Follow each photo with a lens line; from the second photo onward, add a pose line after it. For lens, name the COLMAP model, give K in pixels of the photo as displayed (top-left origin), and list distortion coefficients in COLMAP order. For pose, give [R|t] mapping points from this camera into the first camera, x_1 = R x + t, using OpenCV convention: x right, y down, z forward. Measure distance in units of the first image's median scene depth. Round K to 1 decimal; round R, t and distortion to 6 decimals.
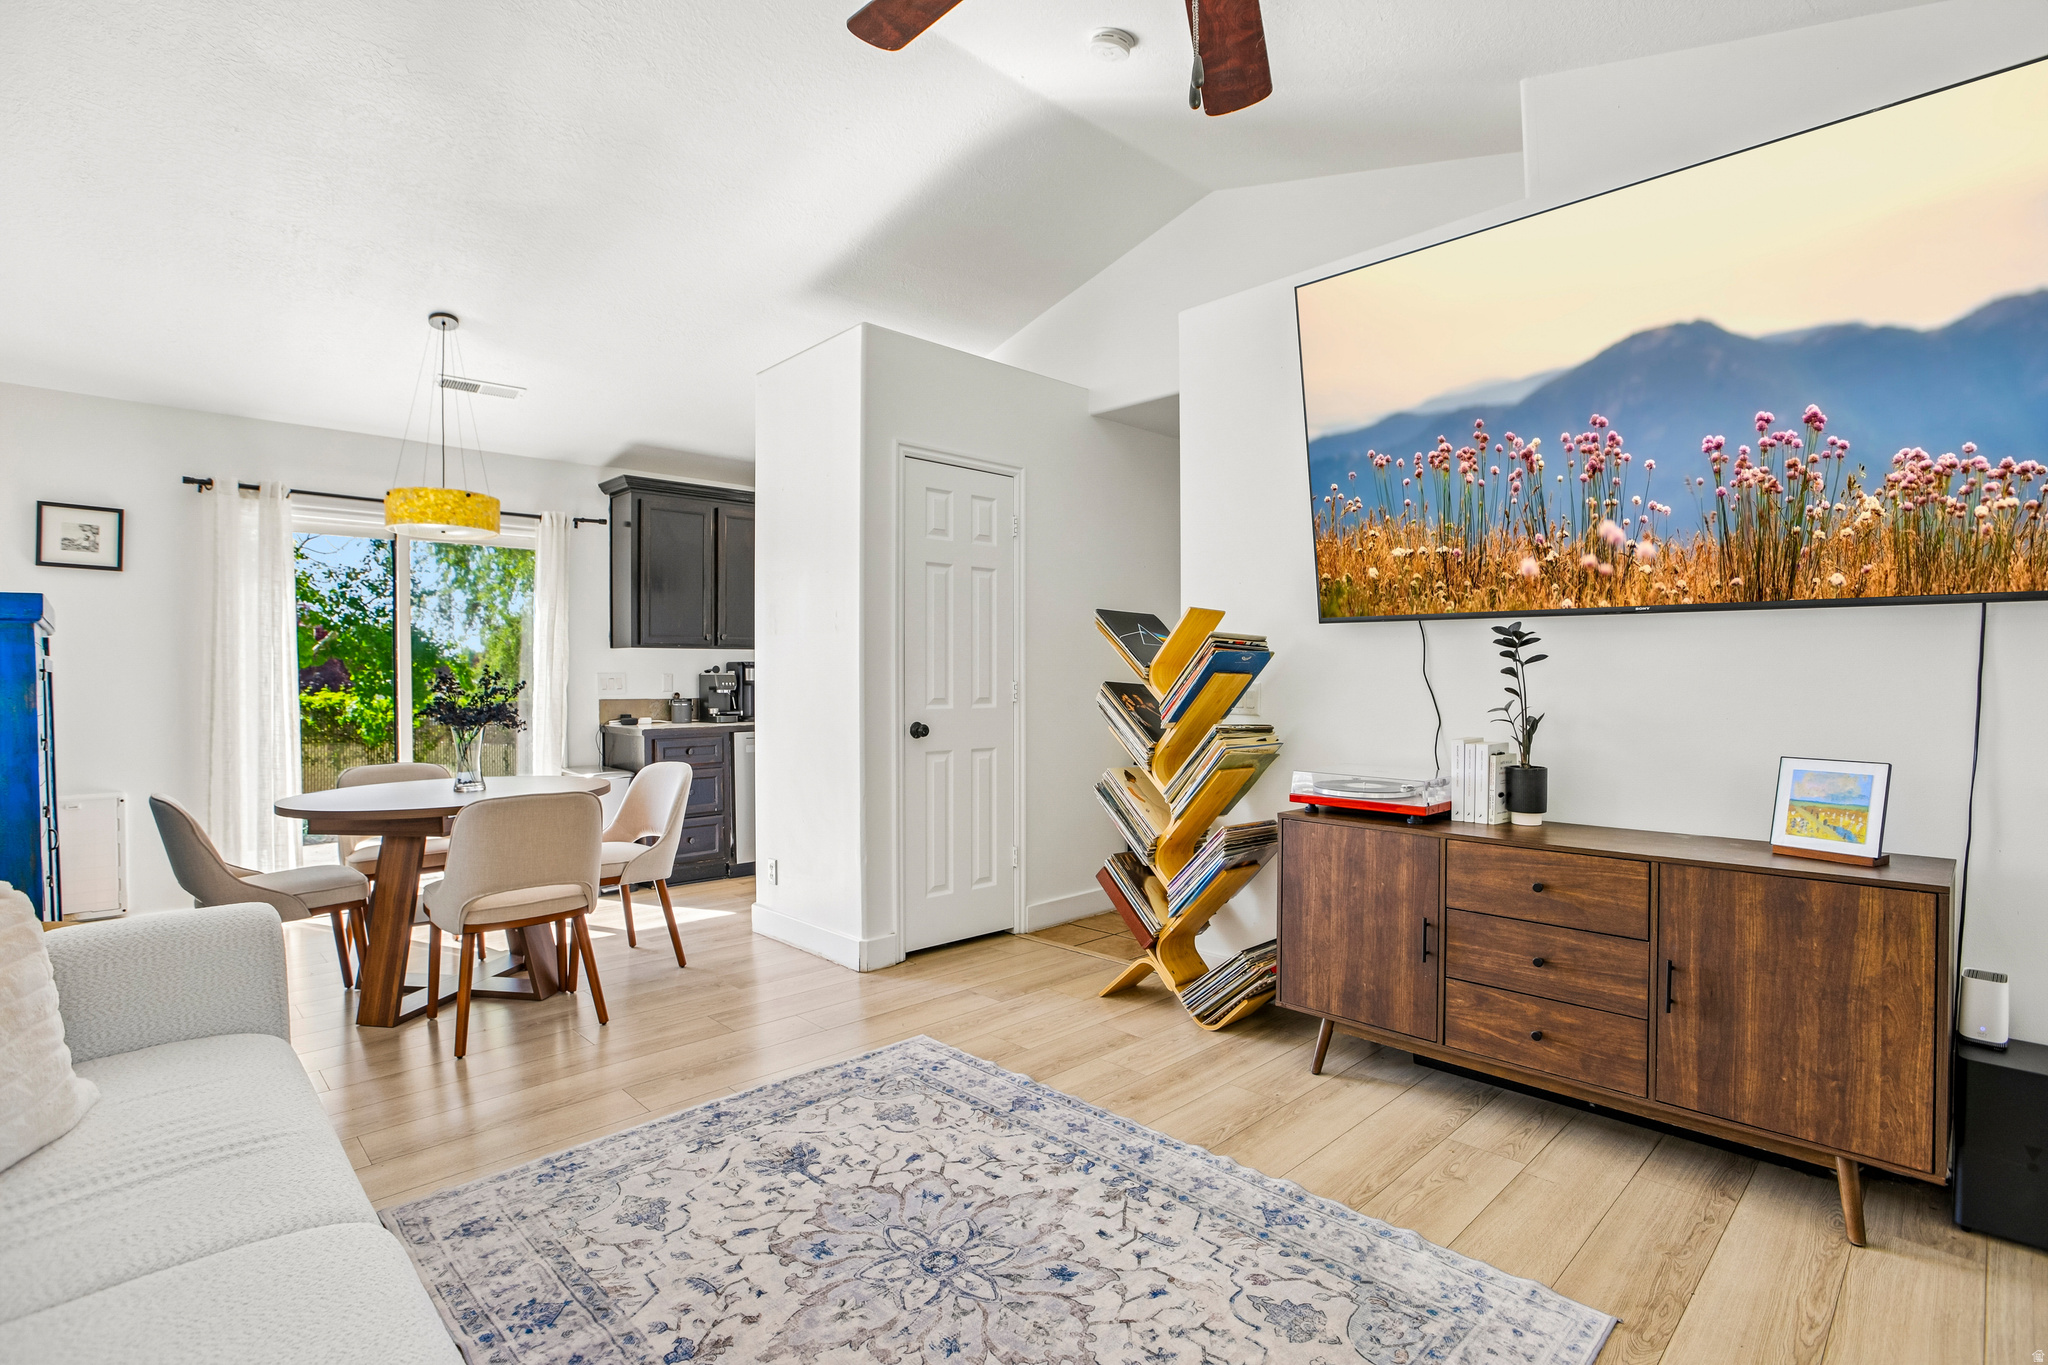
lens RADIAL K [[961.8, 0, 1031.1], [0, 961.8, 682.9], [0, 0, 1]] dist [-0.052201, 0.021476]
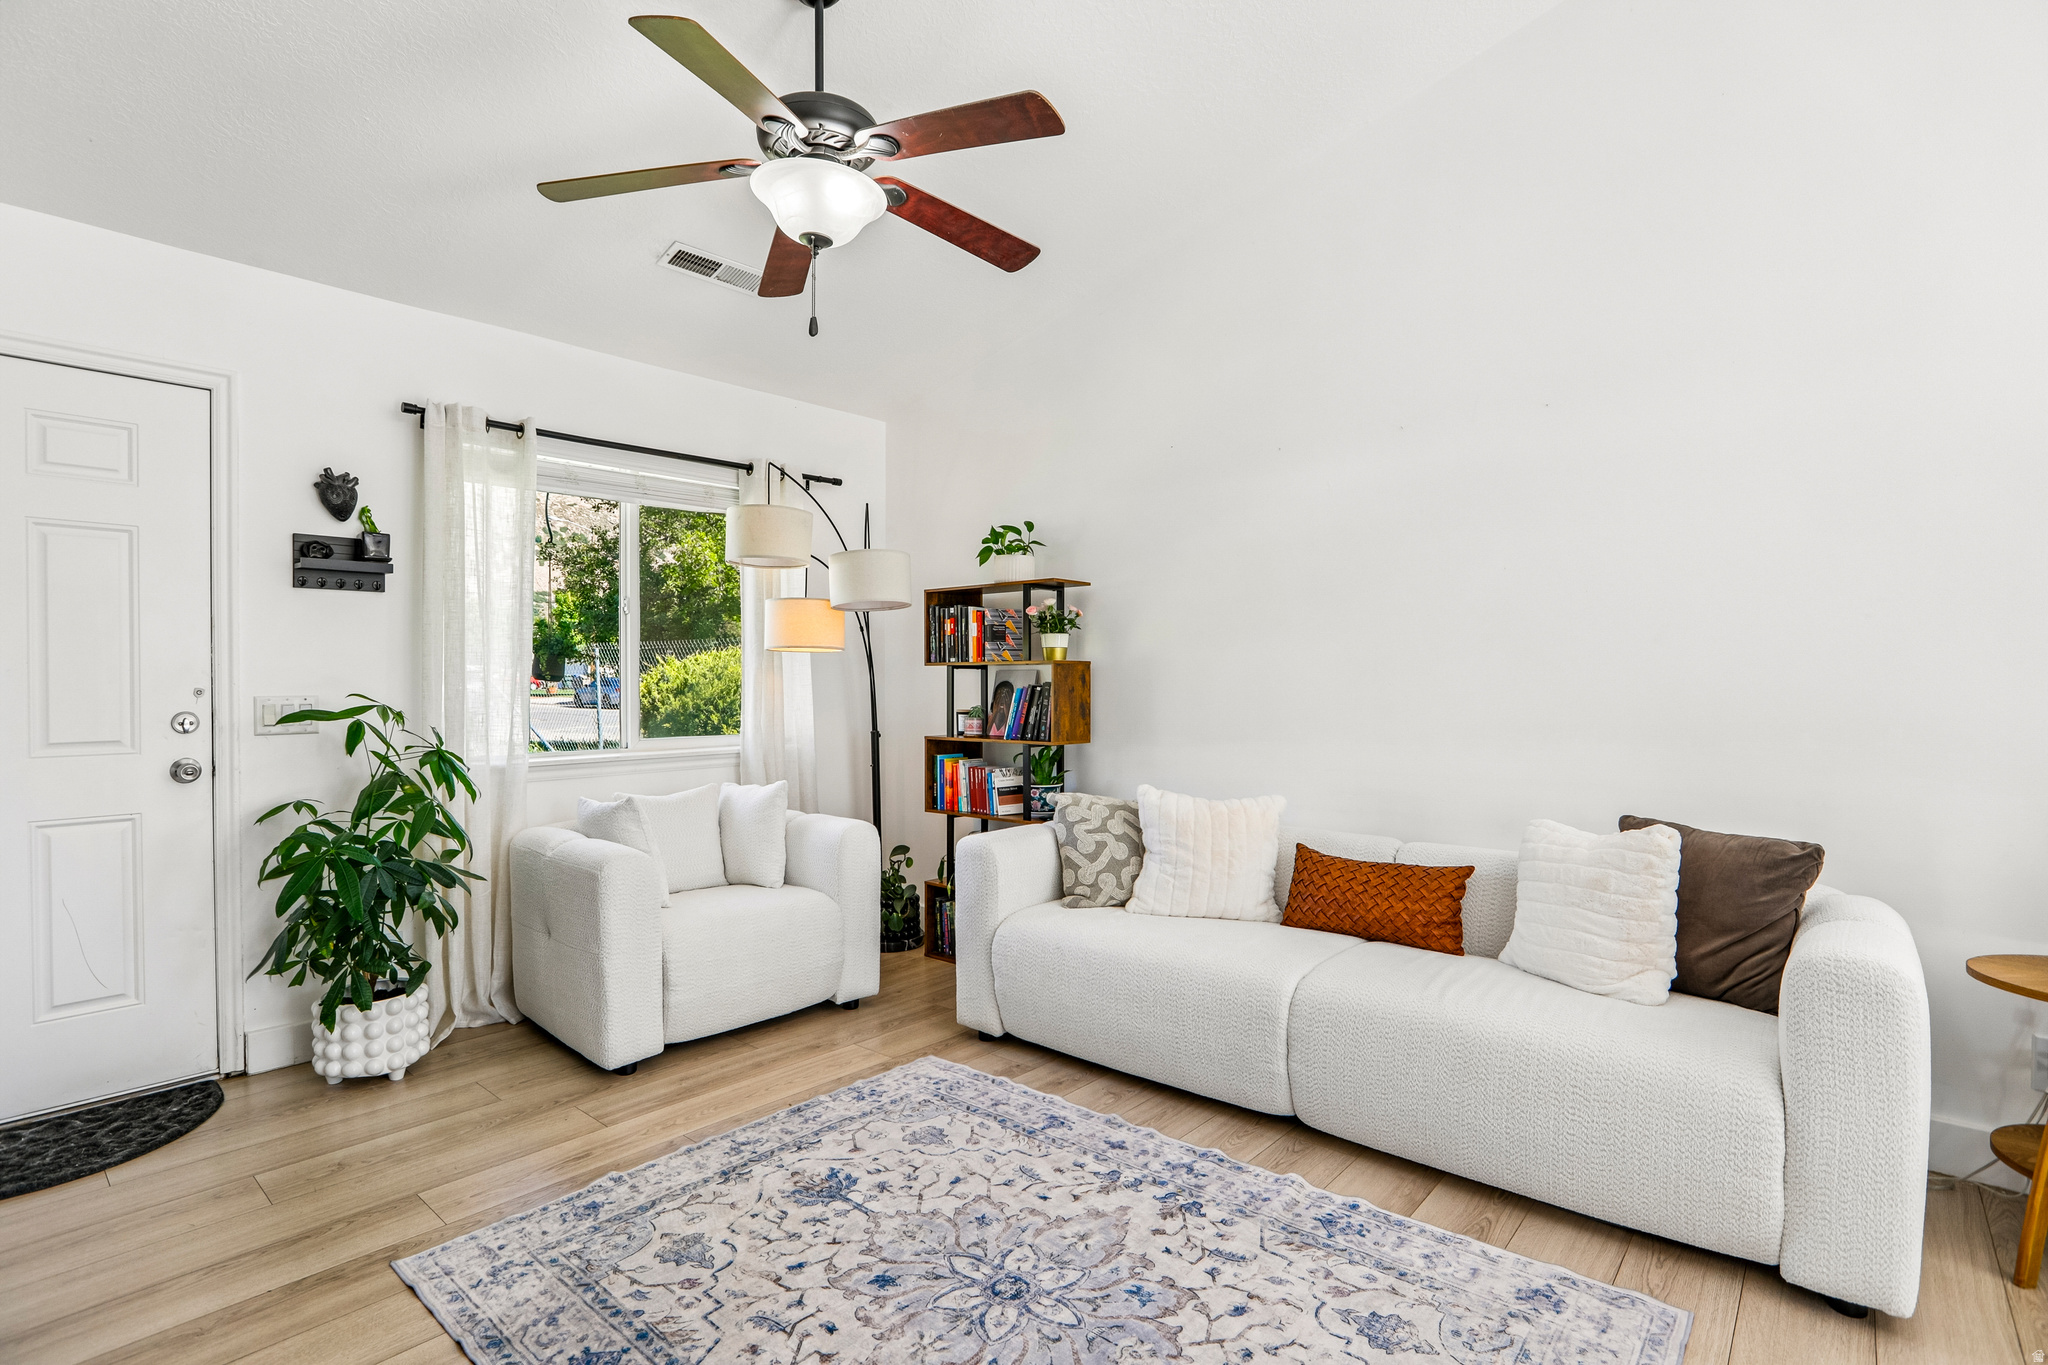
lens RADIAL K [[980.1, 0, 1019.7], [0, 980.1, 684.0], [0, 0, 1]] dist [-0.064687, 0.028760]
pose [[-0.997218, 0.006676, -0.074242, -0.025302], [0.006166, 0.999956, 0.007096, -0.008030], [0.074286, 0.006619, -0.997215, 1.314726]]
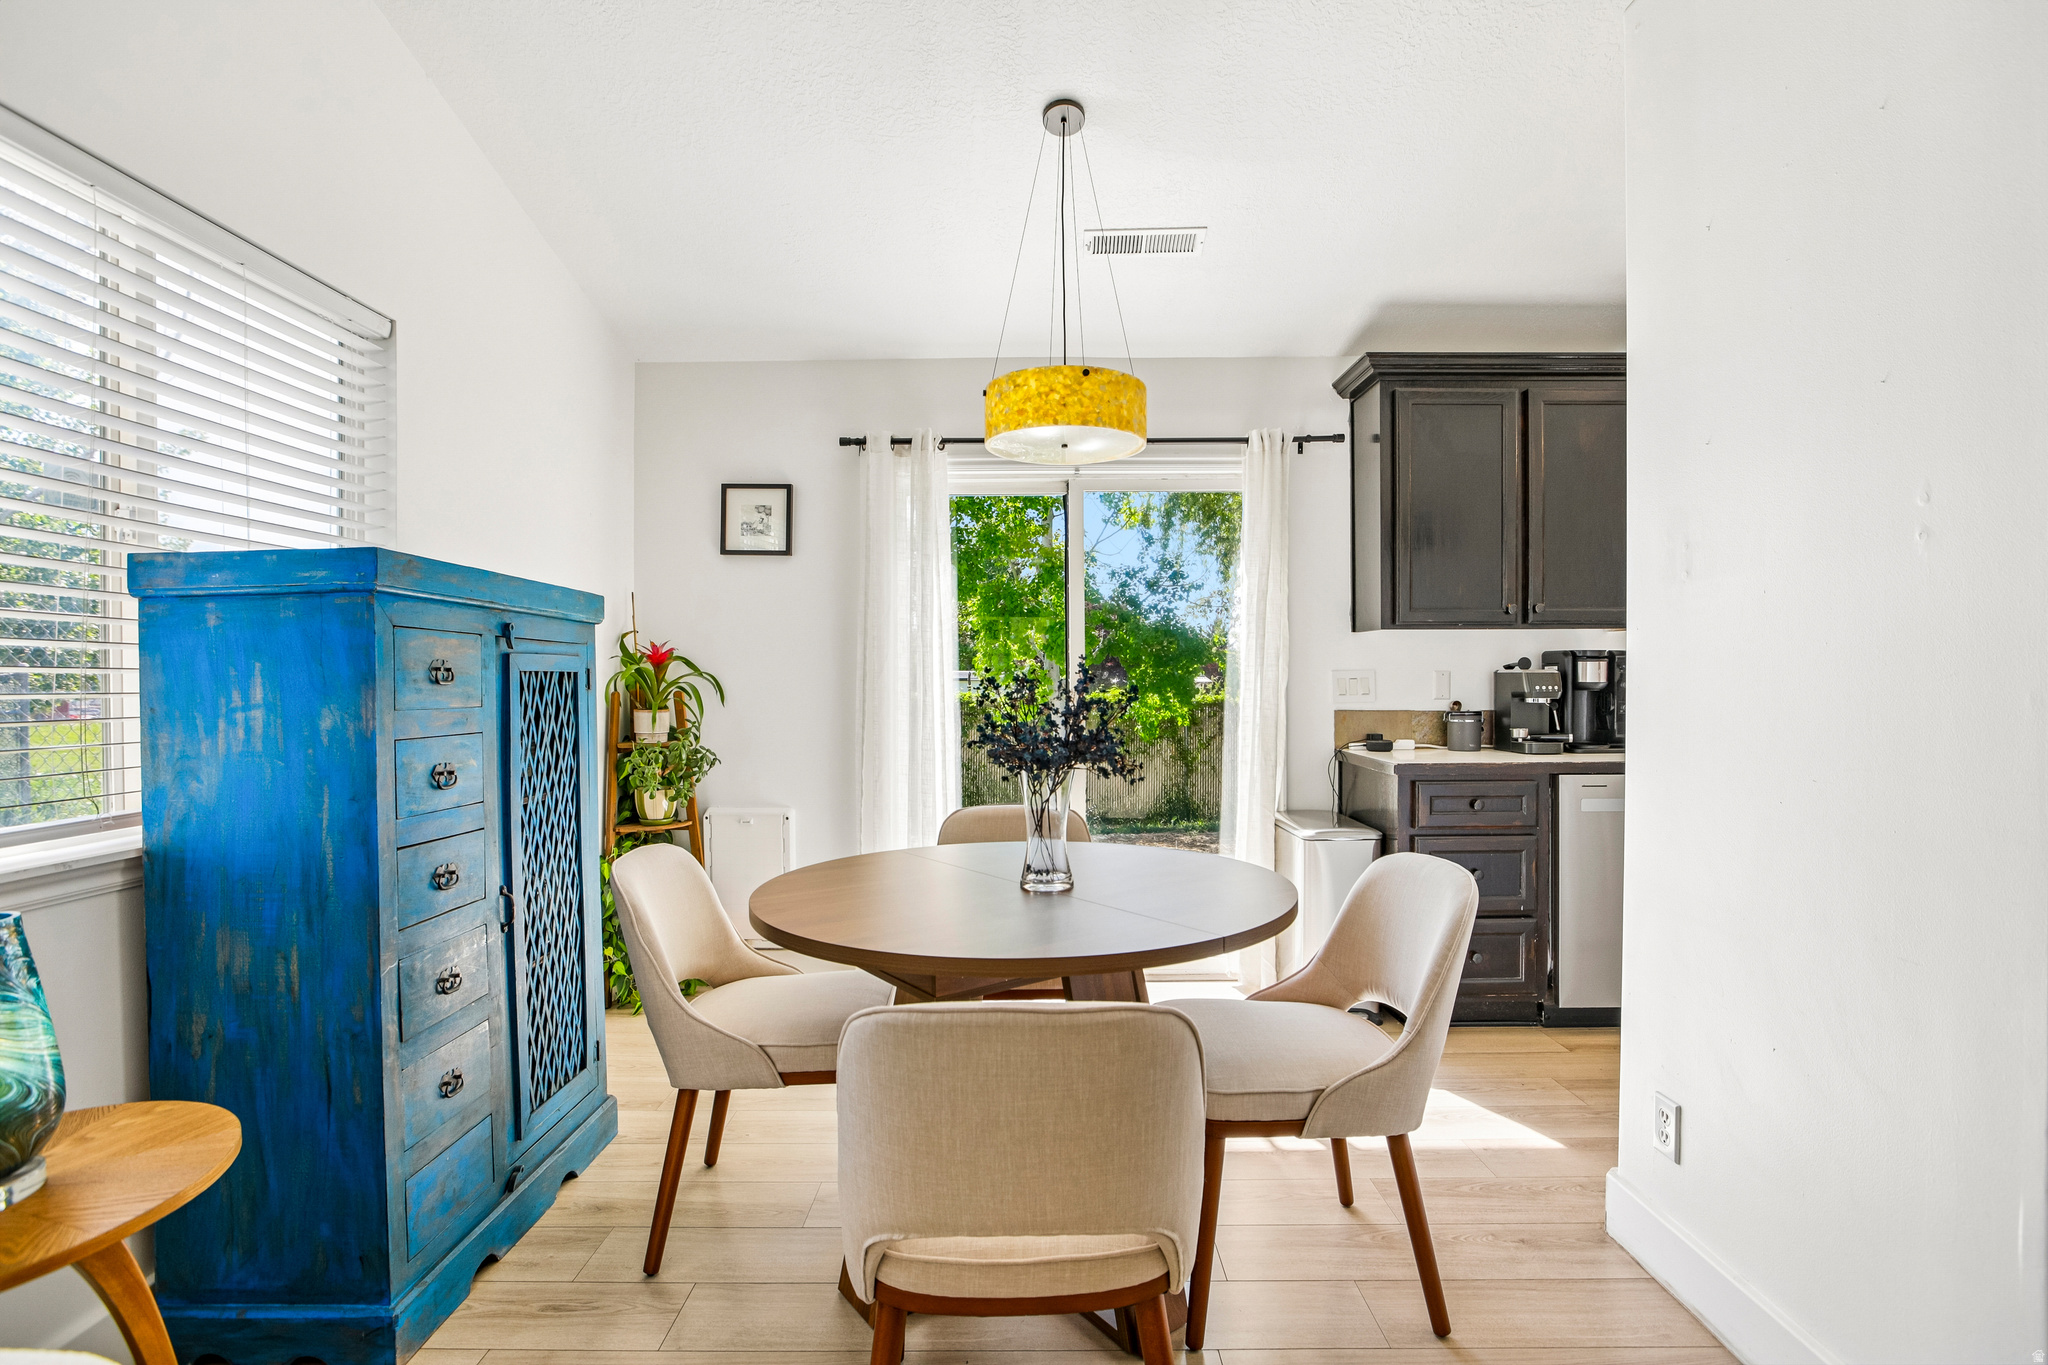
lens RADIAL K [[977.3, 0, 1003.3], [0, 977.3, 686.6], [0, 0, 1]] dist [-0.064946, 0.034018]
pose [[0.694743, 0.008505, -0.719208, -0.269403], [-0.003280, 0.999957, 0.008656, -0.008143], [0.719250, -0.003655, 0.694741, 0.762129]]
